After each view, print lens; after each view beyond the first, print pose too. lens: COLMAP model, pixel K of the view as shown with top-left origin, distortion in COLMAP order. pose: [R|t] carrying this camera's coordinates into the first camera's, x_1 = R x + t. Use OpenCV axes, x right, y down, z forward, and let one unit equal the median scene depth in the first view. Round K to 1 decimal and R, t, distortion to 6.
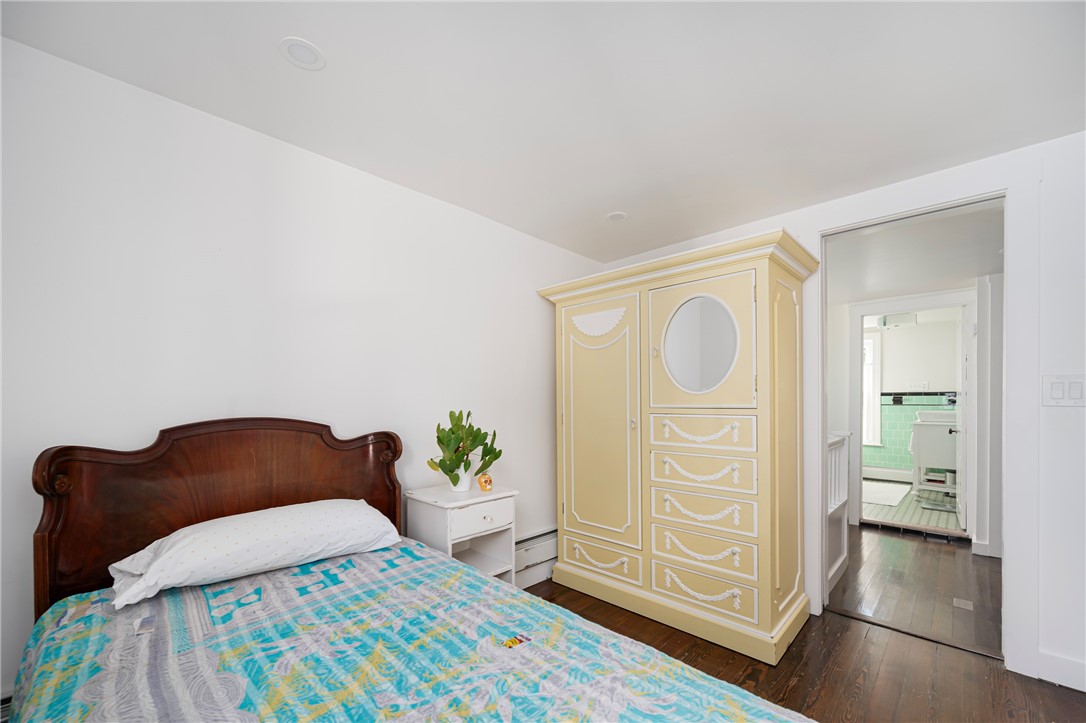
lens RADIAL K [[433.9, 0, 546.7], [0, 433.9, 403.0], [0, 0, 1]] dist [-0.006586, -0.000281]
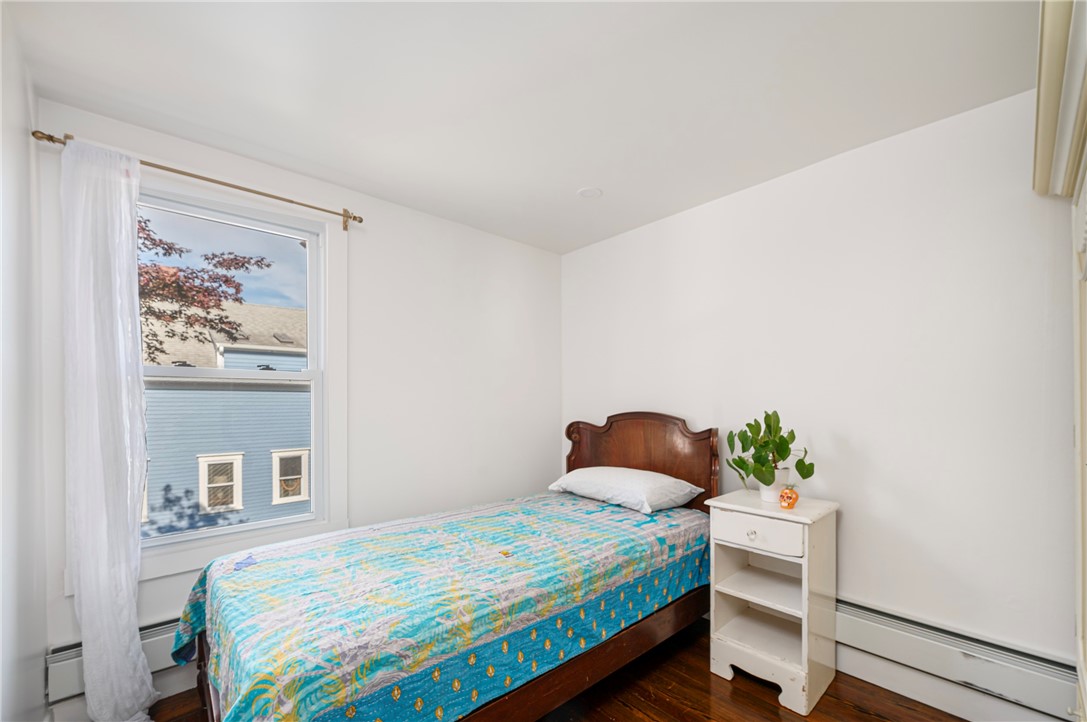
lens RADIAL K [[434.3, 0, 547.2], [0, 434.3, 402.5], [0, 0, 1]] dist [-0.006586, -0.000281]
pose [[-0.072316, 0.003693, -0.997375, 1.053482], [0.002859, 0.999990, 0.003495, -0.004590], [0.997378, -0.002599, -0.072325, 0.892152]]
